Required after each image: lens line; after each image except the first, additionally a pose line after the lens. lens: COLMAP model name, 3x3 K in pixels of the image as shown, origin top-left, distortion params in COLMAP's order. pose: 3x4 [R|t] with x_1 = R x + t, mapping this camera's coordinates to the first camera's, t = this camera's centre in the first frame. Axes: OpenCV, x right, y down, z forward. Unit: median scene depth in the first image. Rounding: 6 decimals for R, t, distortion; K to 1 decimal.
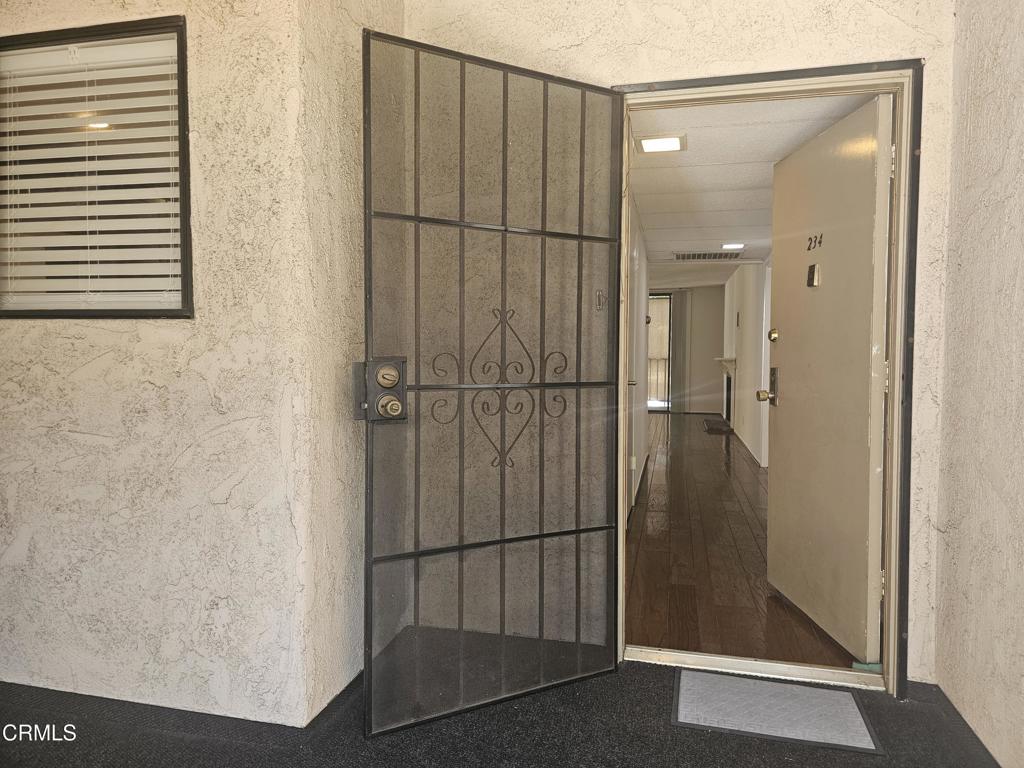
lens RADIAL K [[691.6, 0, 514.6], [0, 691.6, 386.0], [0, 0, 1]] dist [0.055552, -0.045408]
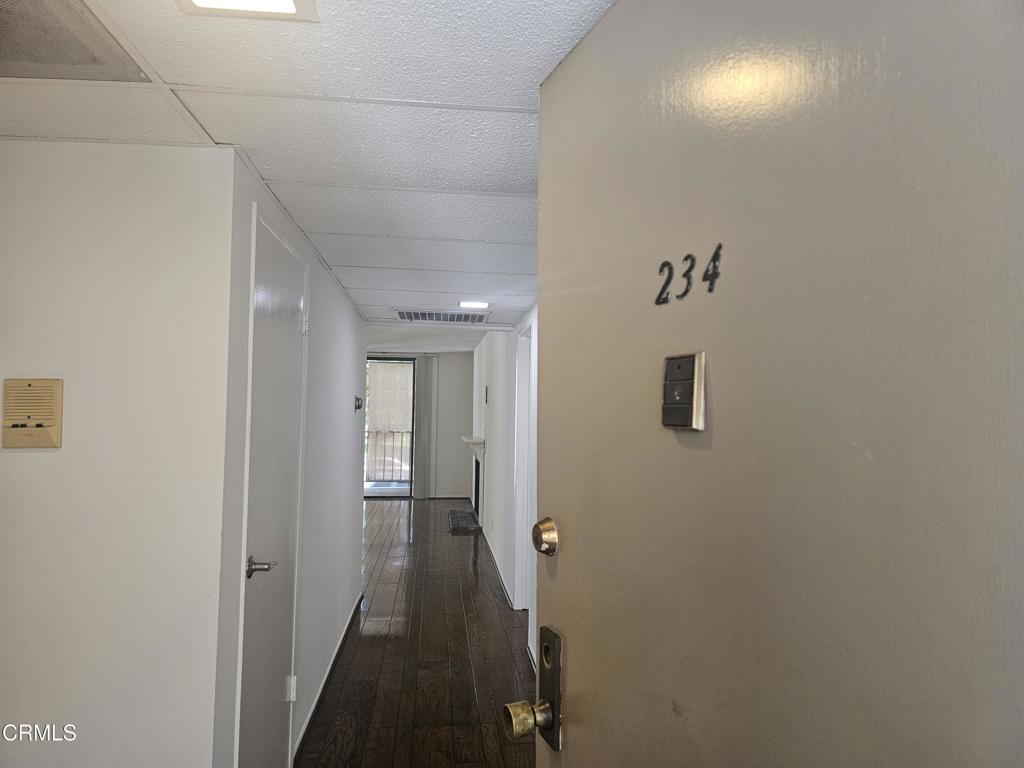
lens RADIAL K [[686.4, 0, 510.7], [0, 686.4, 376.9], [0, 0, 1]] dist [0.070376, -0.075116]
pose [[0.943468, 0.024740, 0.330538, 0.098371], [0.007080, 0.995479, -0.094718, -0.050705], [-0.331387, 0.091704, 0.939028, 0.279149]]
